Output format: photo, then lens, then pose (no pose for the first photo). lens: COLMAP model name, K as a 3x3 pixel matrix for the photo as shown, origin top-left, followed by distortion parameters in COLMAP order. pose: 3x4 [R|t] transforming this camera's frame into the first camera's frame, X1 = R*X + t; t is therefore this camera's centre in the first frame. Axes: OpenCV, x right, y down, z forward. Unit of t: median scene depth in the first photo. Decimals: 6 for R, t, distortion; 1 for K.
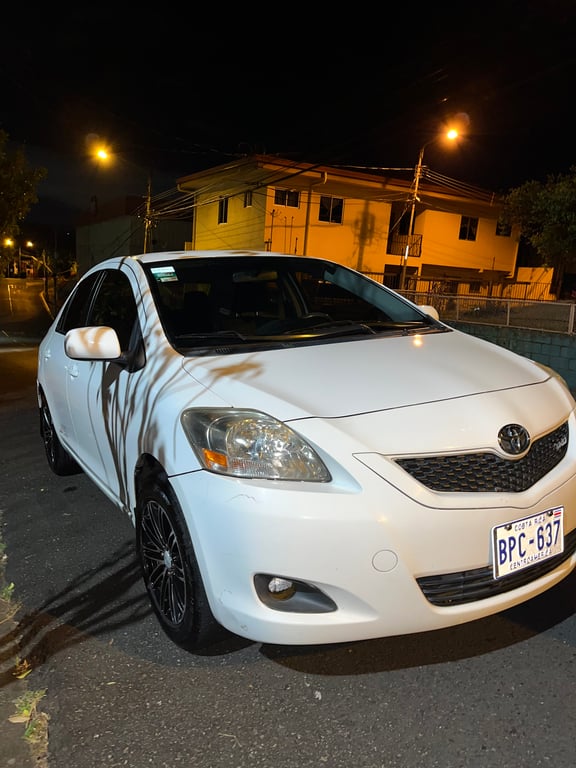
lens RADIAL K [[581.1, 0, 289.1], [0, 581.1, 385.2], [0, 0, 1]] dist [0.053090, -0.029293]
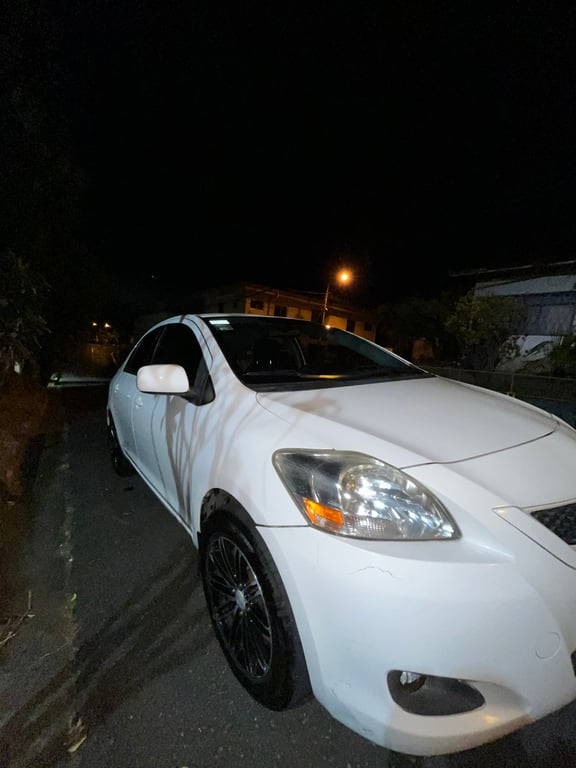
lens RADIAL K [[308.0, 0, 290.2], [0, 308.0, 381.7], [0, 0, 1]] dist [0.000316, 0.002164]
pose [[0.991302, 0.019605, 0.130135, -0.168994], [-0.009160, 0.996722, -0.080379, -0.021015], [-0.131284, 0.078488, 0.988233, 0.380581]]
